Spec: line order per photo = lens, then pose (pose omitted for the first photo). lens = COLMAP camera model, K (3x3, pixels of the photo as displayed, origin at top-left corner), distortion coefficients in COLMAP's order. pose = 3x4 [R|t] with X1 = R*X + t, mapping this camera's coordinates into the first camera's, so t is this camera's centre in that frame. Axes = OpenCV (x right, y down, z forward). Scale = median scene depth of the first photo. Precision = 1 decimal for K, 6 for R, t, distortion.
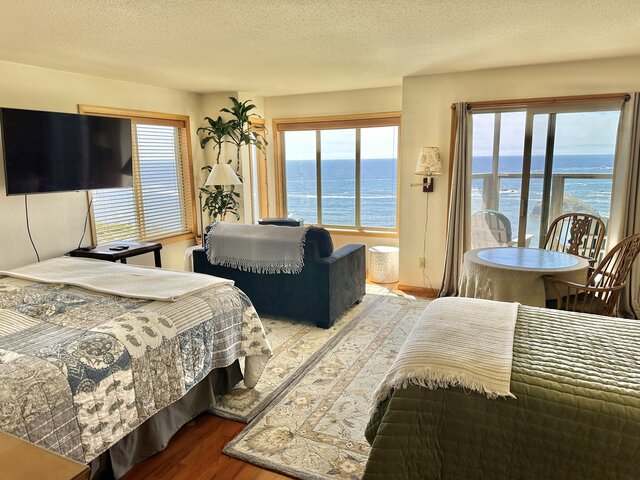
lens RADIAL K [[449.7, 0, 322.0], [0, 449.7, 243.6], [0, 0, 1]] dist [0.055697, -0.070122]
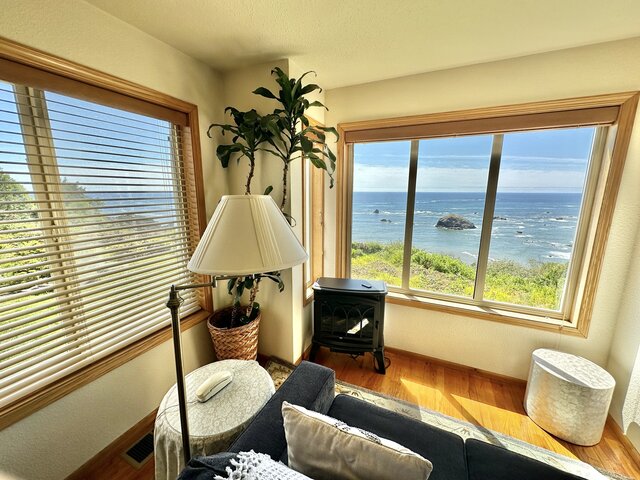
lens RADIAL K [[256.1, 0, 320.1], [0, 256.1, 239.7], [0, 0, 1]] dist [-0.001295, 0.000236]
pose [[0.999771, 0.018376, 0.010989, -0.212659], [-0.018391, 0.999830, 0.001249, -0.179201], [-0.010964, -0.001451, 0.999939, 1.006380]]
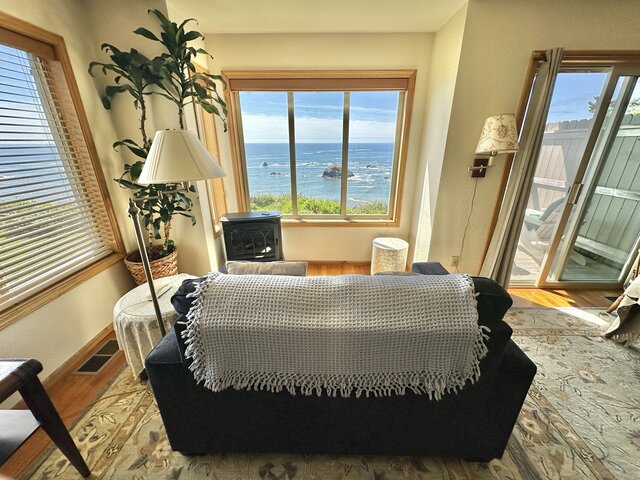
lens RADIAL K [[256.1, 0, 319.3], [0, 256.1, 239.6], [0, 0, 1]] dist [-0.001295, 0.000236]
pose [[0.911189, -0.133408, 0.389792, -0.251974], [0.064785, 0.980747, 0.184222, -0.133671], [-0.406864, -0.142609, 0.902288, 0.860460]]
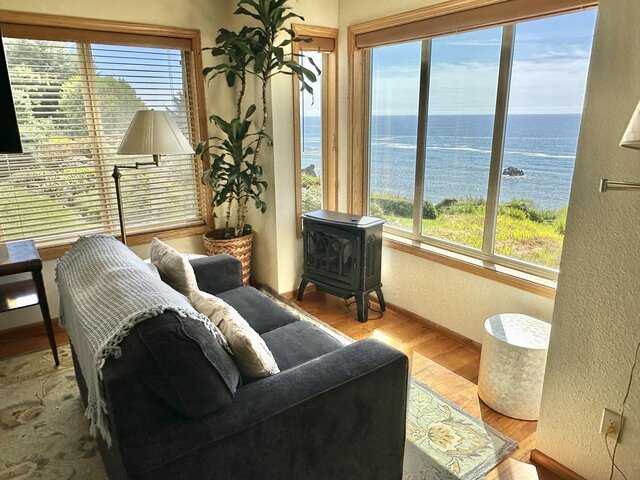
lens RADIAL K [[449.7, 0, 317.1], [0, 449.7, 240.6], [0, 0, 1]] dist [0.055697, -0.070122]
pose [[0.870896, 0.137083, -0.471963, 0.221897], [-0.092320, 0.988848, 0.116859, -0.136491], [0.482719, -0.058200, 0.873839, 0.794199]]
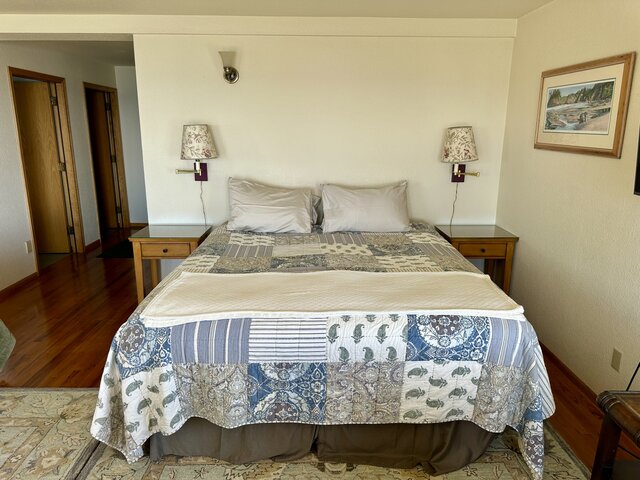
lens RADIAL K [[449.7, 0, 320.8], [0, 449.7, 239.2], [0, 0, 1]] dist [0.055697, -0.070122]
pose [[-0.897952, 0.115075, -0.424782, -0.121968], [-0.075737, 0.910402, 0.406734, -0.225106], [0.433527, 0.397399, -0.808782, 1.186220]]
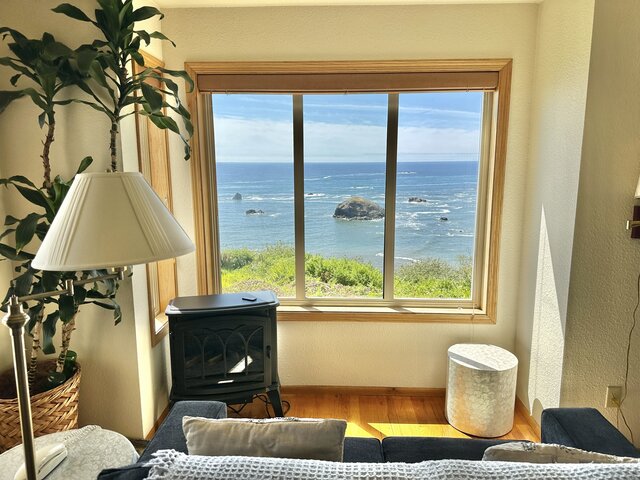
lens RADIAL K [[449.7, 0, 318.9], [0, 449.7, 238.0], [0, 0, 1]] dist [0.055697, -0.070122]
pose [[0.919631, -0.054308, 0.389011, -0.263887], [0.063019, 0.997966, -0.009659, -0.160505], [-0.387695, 0.033398, 0.921182, 0.895619]]
